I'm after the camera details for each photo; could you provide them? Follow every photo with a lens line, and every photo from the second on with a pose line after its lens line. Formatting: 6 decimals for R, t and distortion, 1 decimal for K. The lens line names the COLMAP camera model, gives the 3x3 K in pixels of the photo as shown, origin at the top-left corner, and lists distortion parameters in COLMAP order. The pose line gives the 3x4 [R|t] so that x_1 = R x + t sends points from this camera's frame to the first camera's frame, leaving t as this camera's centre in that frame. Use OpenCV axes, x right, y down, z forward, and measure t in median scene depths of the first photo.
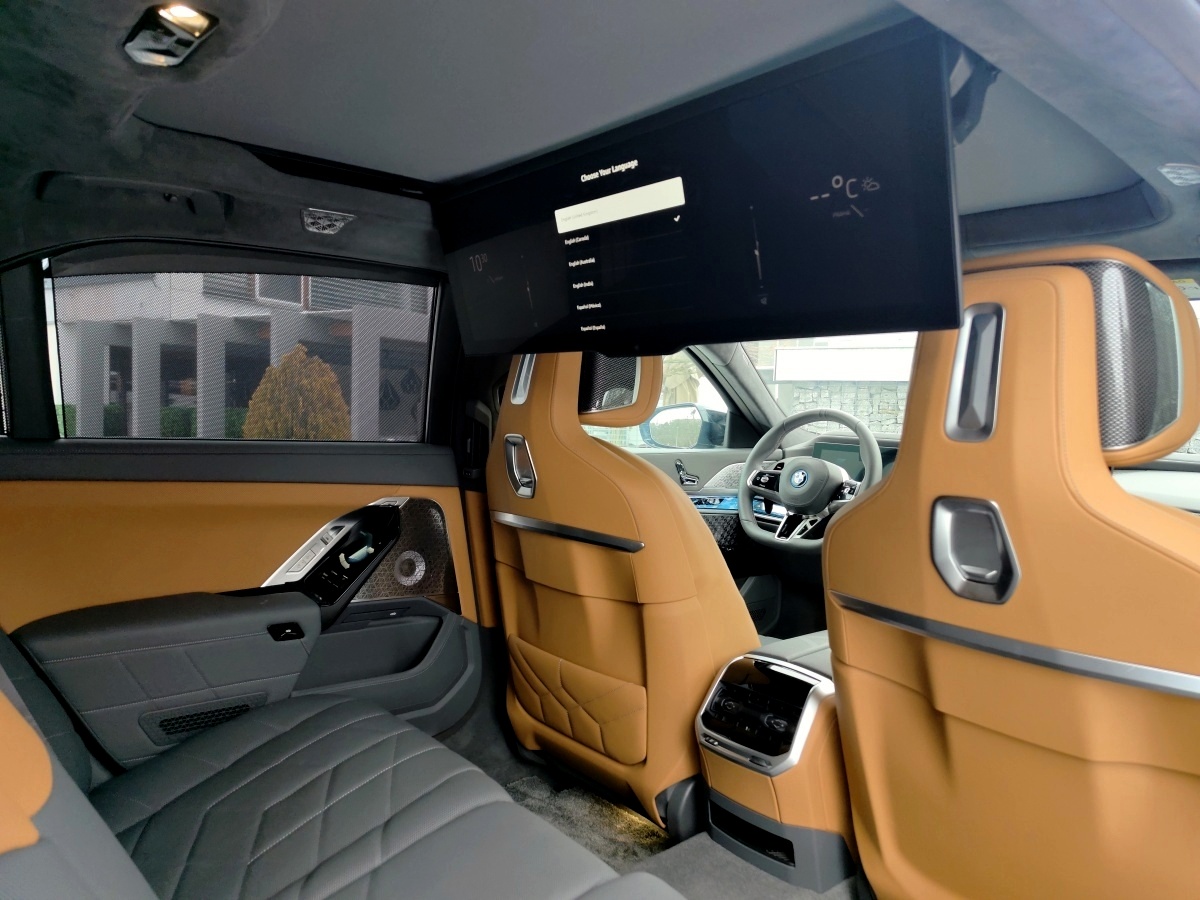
lens RADIAL K [[808.0, 0, 600.7], [0, 808.0, 454.6], [0, 0, 1]] dist [0.029725, -0.031324]
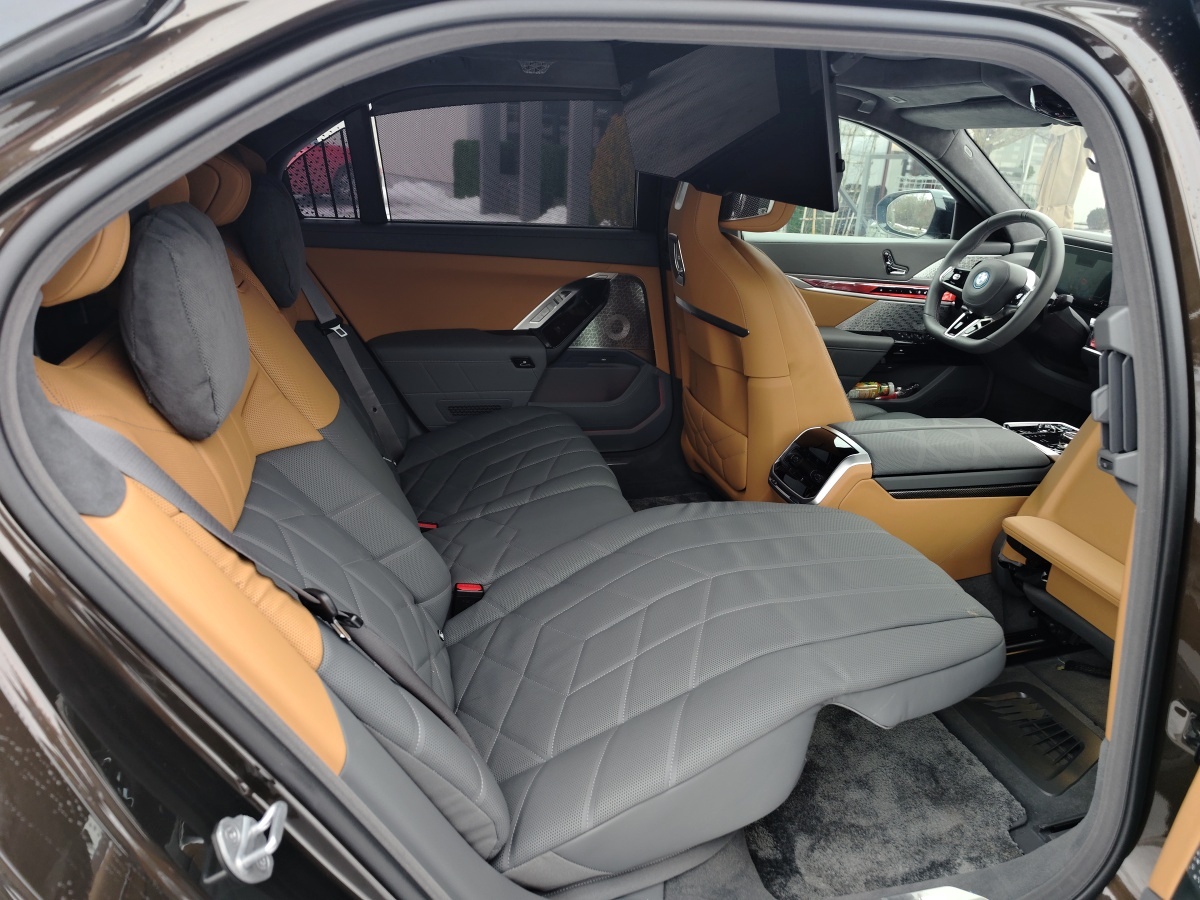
lens RADIAL K [[808.0, 0, 602.1], [0, 808.0, 453.5], [0, 0, 1]] dist [0.029725, -0.031324]
pose [[0.893736, 0.173387, -0.413730, 0.359399], [-0.038521, 0.948540, 0.314305, -0.087875], [0.446936, -0.264968, 0.854424, -0.227341]]
